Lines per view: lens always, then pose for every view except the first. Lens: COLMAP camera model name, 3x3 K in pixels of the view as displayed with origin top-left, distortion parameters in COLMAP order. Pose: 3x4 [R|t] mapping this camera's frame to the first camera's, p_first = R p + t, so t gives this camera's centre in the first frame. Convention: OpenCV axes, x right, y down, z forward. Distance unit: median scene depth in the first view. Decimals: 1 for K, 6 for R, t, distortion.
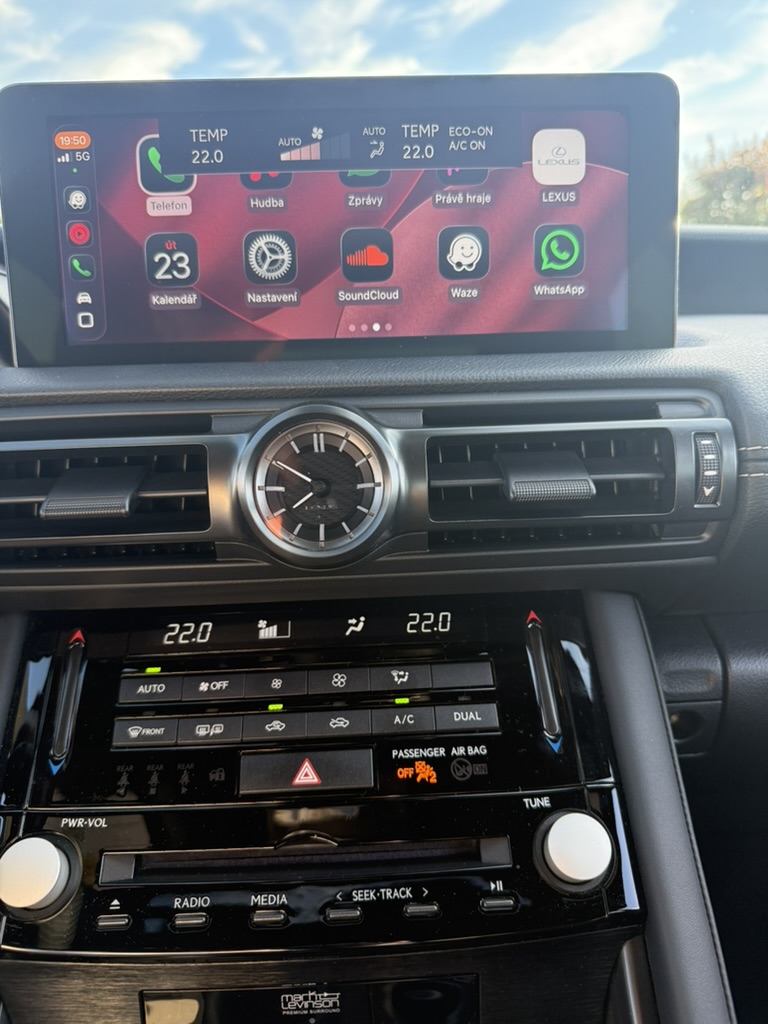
lens RADIAL K [[767.9, 0, 382.1], [0, 767.9, 504.2], [0, 0, 1]] dist [0.008675, -0.040647]
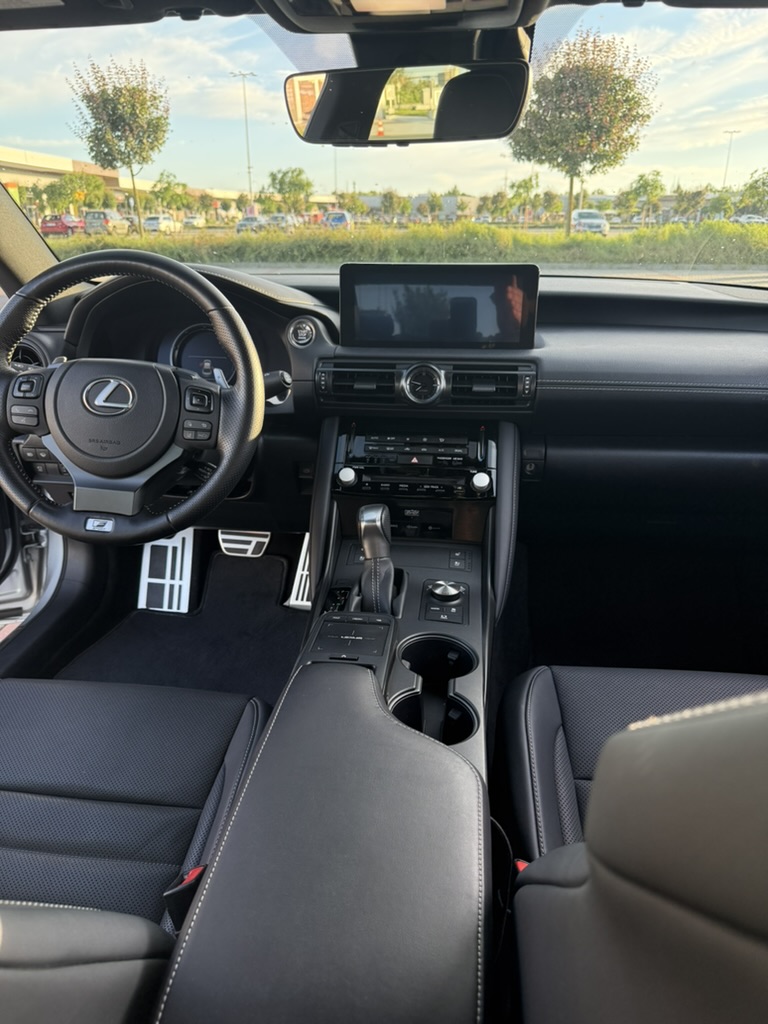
lens RADIAL K [[767.9, 0, 373.9], [0, 767.9, 520.4], [0, 0, 1]] dist [0.008675, -0.040647]
pose [[0.986234, 0.080267, -0.144568, 0.280213], [-0.061512, 0.989626, 0.129833, 0.162162], [0.153490, -0.119153, 0.980940, -2.836654]]
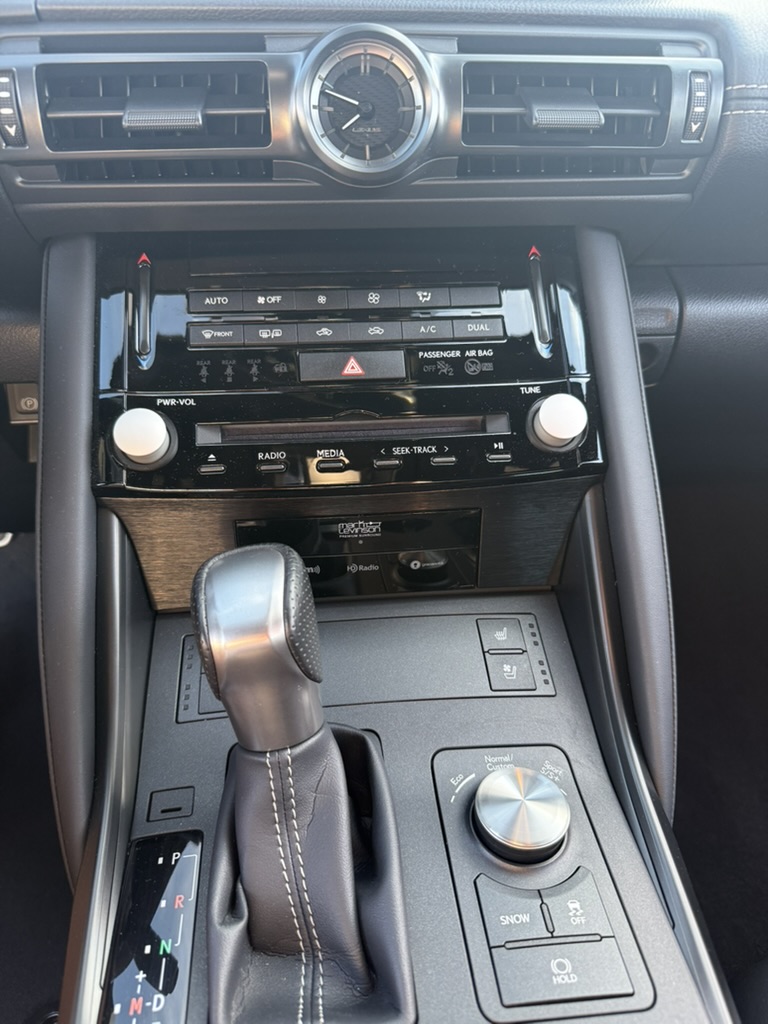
lens RADIAL K [[767.9, 0, 389.0], [0, 767.9, 521.4], [0, 0, 1]] dist [0.008675, -0.040647]
pose [[0.996751, -0.008866, 0.080061, -0.140484], [-0.018886, 0.940495, 0.339283, 0.160968], [-0.078305, -0.339693, 0.937271, -0.263596]]
